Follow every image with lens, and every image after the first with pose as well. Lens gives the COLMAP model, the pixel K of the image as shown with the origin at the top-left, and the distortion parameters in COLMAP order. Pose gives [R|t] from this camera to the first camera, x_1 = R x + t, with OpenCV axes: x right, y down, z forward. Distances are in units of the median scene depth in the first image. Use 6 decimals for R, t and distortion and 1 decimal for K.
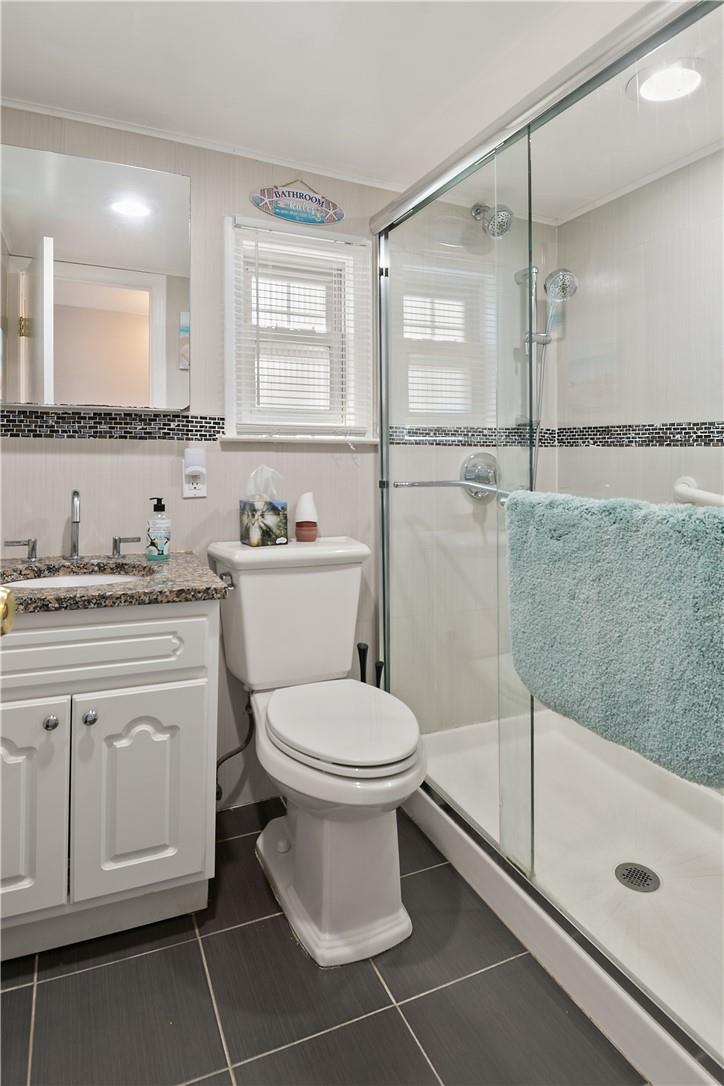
lens RADIAL K [[593.4, 0, 362.0], [0, 593.4, 543.0], [0, 0, 1]] dist [0.030138, -0.023589]
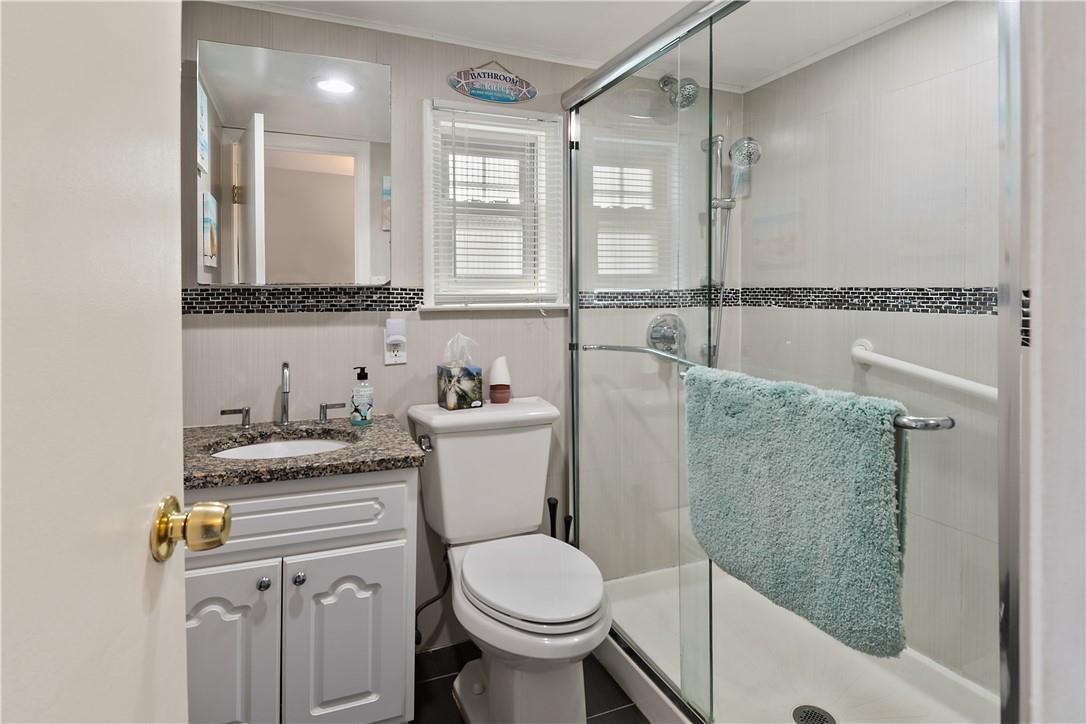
lens RADIAL K [[581.7, 0, 551.0], [0, 581.7, 362.0], [0, 0, 1]] dist [0.022008, -0.000120]
pose [[0.999746, 0.002244, -0.022428, 0.021658], [-0.001928, 0.999898, 0.014143, -0.094713], [0.022457, -0.014096, 0.999648, -0.041187]]
